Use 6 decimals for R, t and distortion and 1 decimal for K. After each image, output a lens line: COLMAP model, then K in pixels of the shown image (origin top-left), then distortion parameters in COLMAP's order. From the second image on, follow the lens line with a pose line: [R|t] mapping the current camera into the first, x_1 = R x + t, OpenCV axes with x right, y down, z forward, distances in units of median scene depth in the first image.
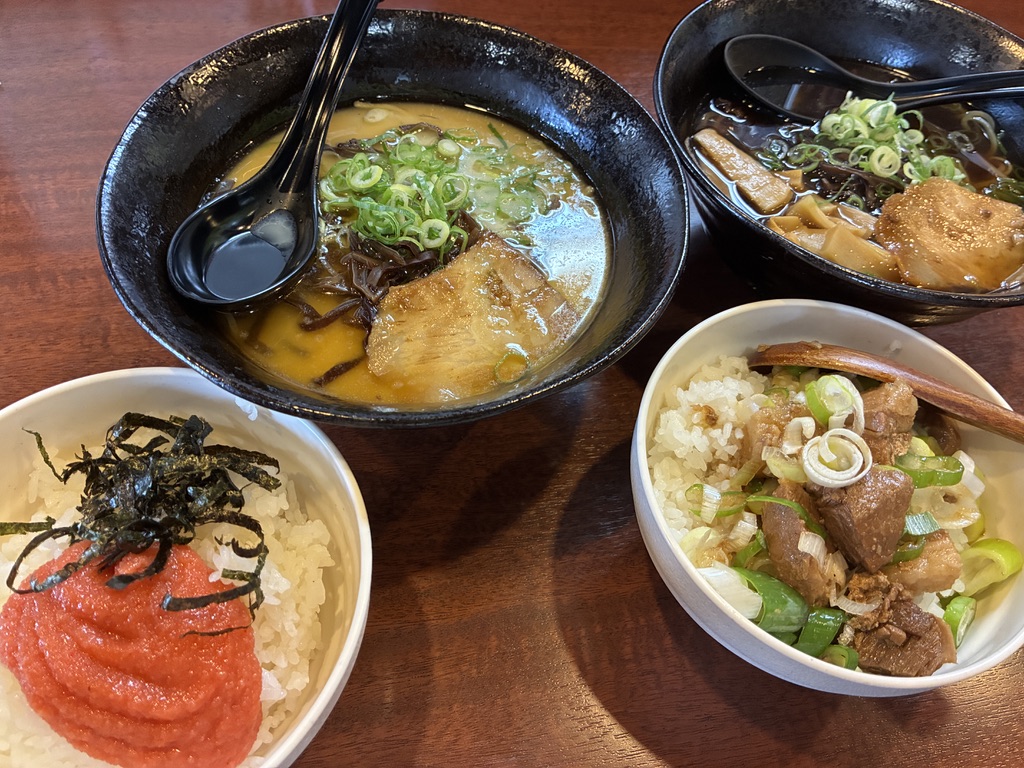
lens RADIAL K [[847.9, 0, 512.2], [0, 847.9, 344.8], [0, 0, 1]] dist [0.028051, -0.005019]
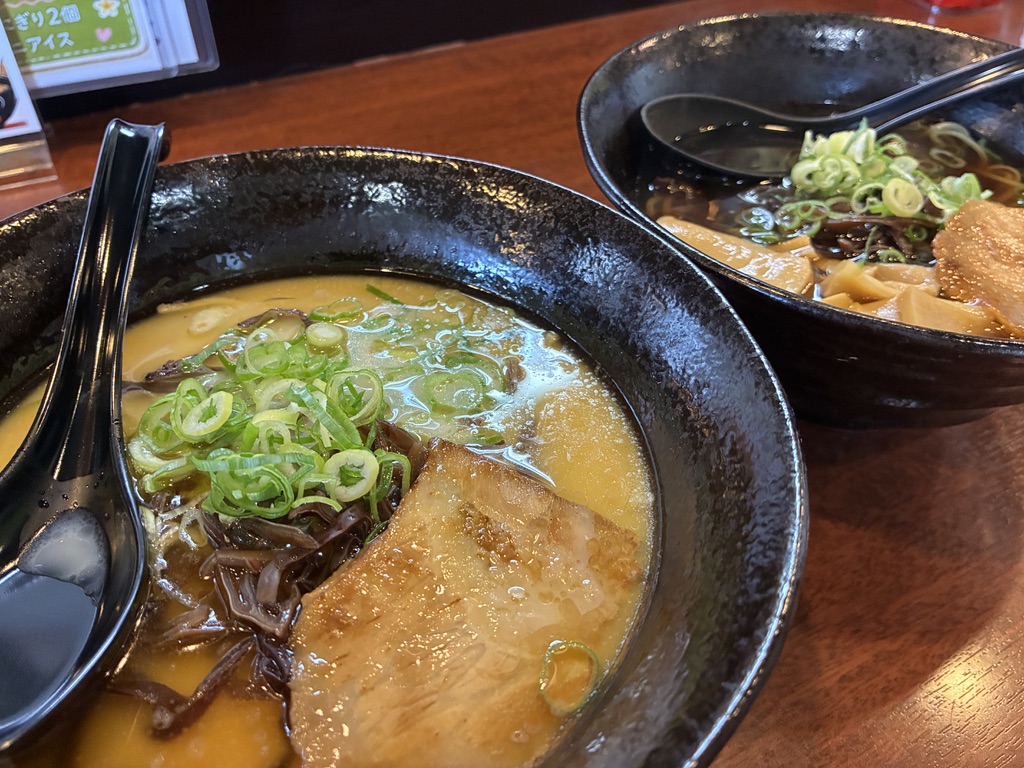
lens RADIAL K [[847.9, 0, 512.2], [0, 847.9, 344.8], [0, 0, 1]] dist [0.028051, -0.005019]
pose [[0.943174, -0.267778, 0.196769, -0.074660], [0.299520, 0.941512, -0.154410, -0.088124], [-0.143913, 0.204572, 0.968215, 0.383931]]
